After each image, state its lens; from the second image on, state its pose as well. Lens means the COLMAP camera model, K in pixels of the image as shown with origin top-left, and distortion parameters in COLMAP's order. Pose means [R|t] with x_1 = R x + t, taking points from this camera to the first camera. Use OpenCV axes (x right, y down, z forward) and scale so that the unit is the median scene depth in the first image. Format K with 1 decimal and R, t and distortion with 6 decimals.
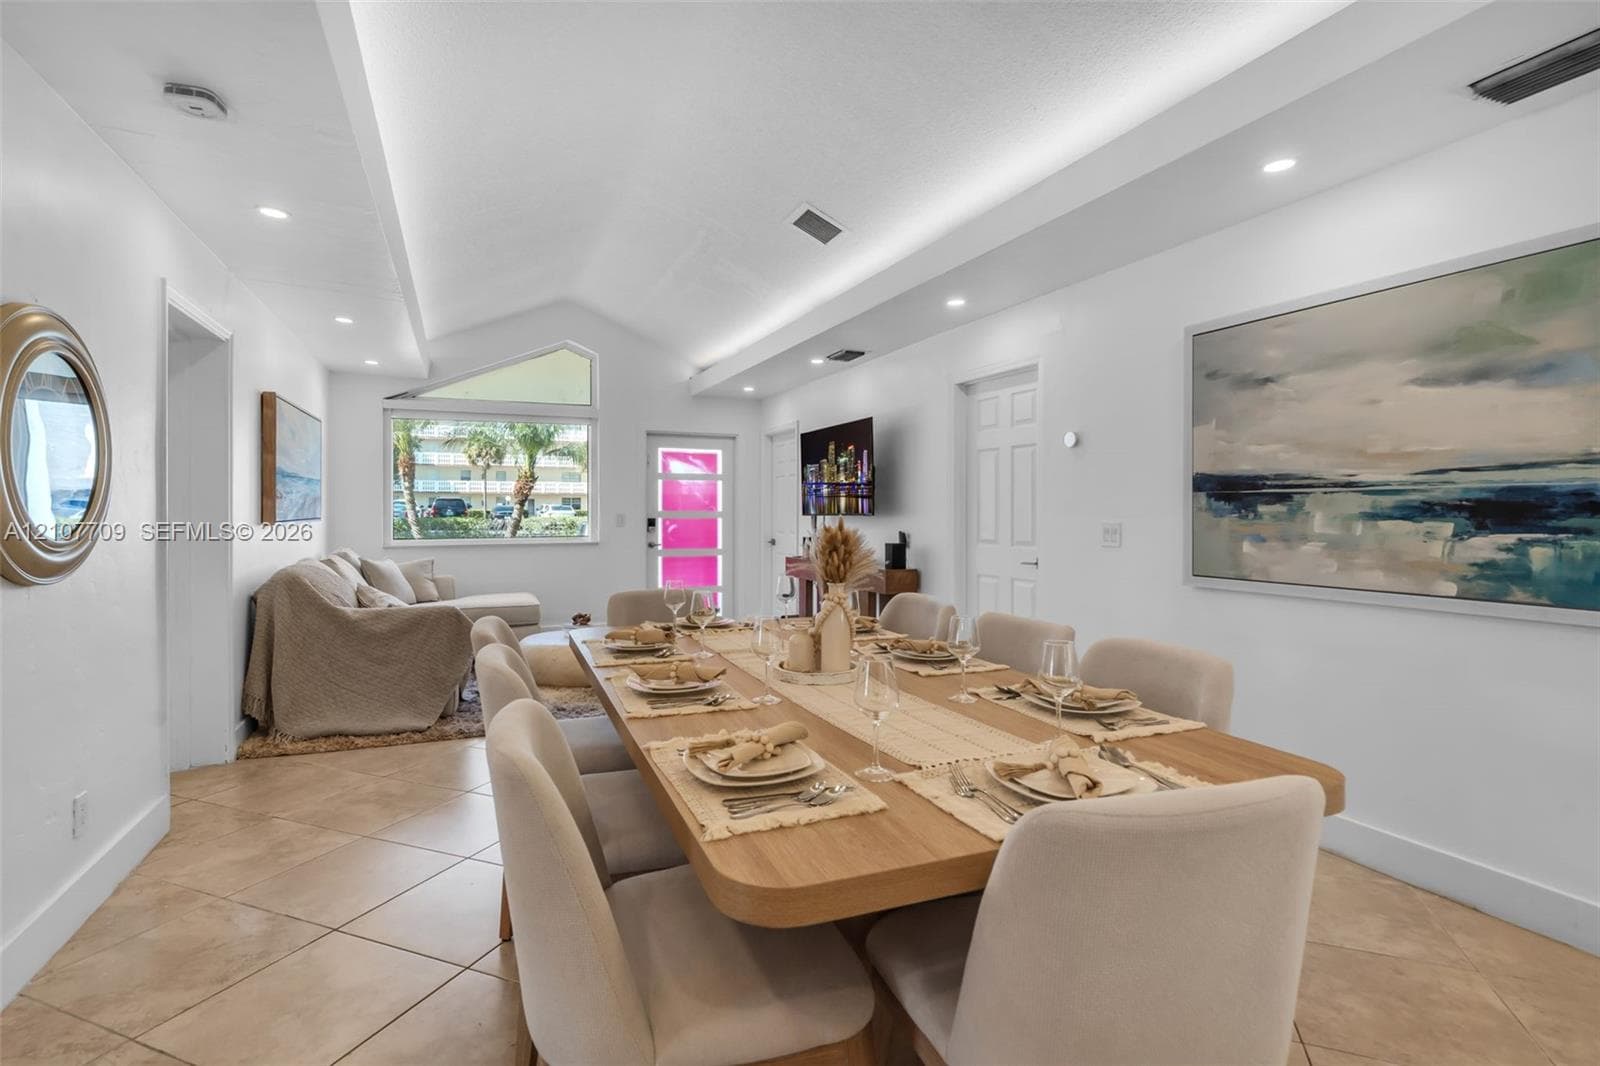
lens RADIAL K [[778.5, 0, 769.9], [0, 778.5, 521.1], [0, 0, 1]] dist [0.001991, 0.001542]
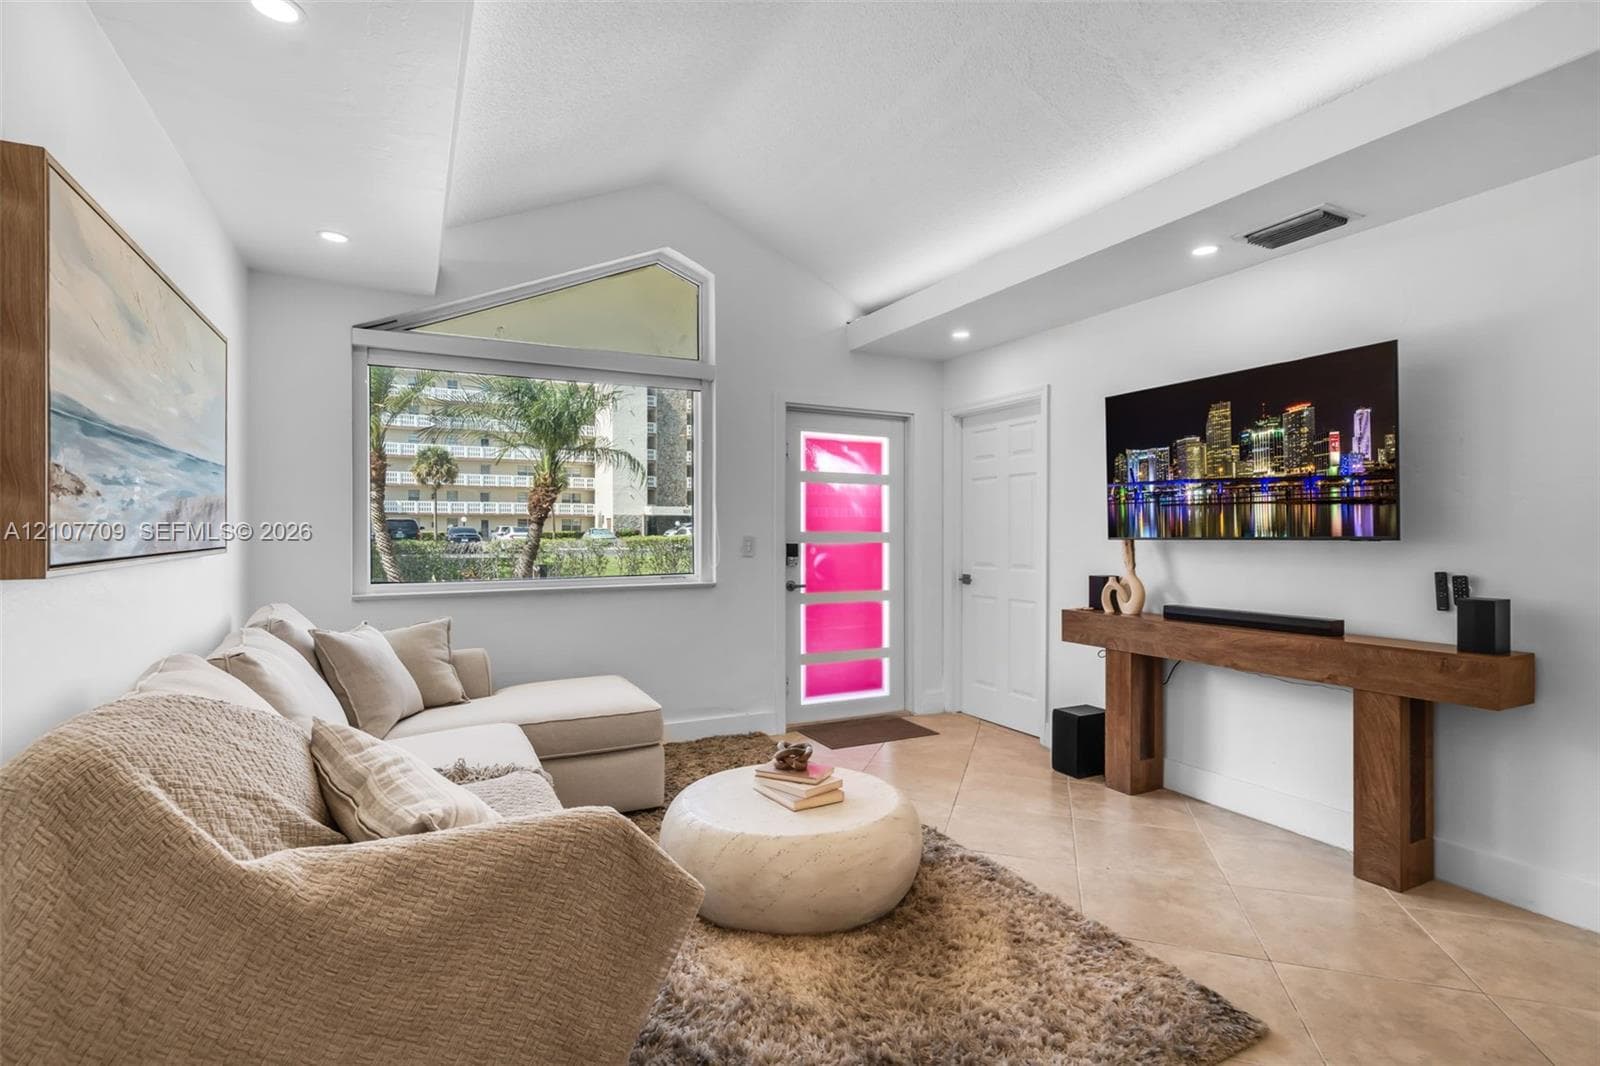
lens RADIAL K [[778.5, 0, 781.0], [0, 778.5, 536.7], [0, 0, 1]] dist [0.001991, 0.001542]
pose [[0.997364, -0.002689, 0.072509, -0.208172], [0.003238, 0.999967, -0.007464, -0.004568], [-0.072486, 0.007679, 0.997340, 0.381176]]
